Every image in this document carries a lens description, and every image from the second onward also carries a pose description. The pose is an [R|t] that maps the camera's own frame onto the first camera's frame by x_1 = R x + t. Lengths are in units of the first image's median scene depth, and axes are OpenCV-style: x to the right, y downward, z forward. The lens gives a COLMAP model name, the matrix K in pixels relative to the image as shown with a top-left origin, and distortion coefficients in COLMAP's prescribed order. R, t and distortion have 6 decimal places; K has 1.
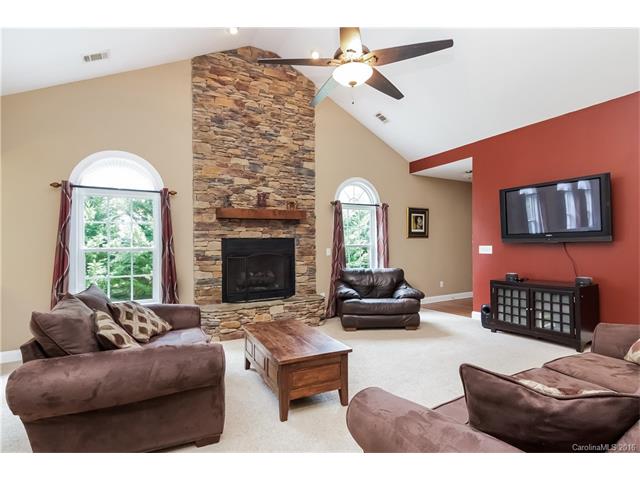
lens RADIAL K [[322.6, 0, 321.1], [0, 322.6, 245.5], [0, 0, 1]] dist [-0.001445, -0.000280]
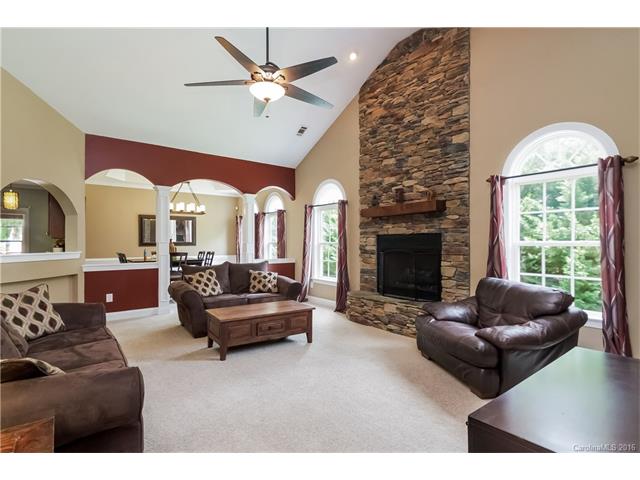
lens RADIAL K [[327.2, 0, 320.0], [0, 327.2, 240.0], [0, 0, 1]] dist [0.003805, 0.000356]
pose [[0.144013, 0.006262, -0.989556, 0.750001], [-0.003114, 0.999978, 0.005875, -0.010030], [0.989571, 0.002236, 0.144030, 0.603930]]
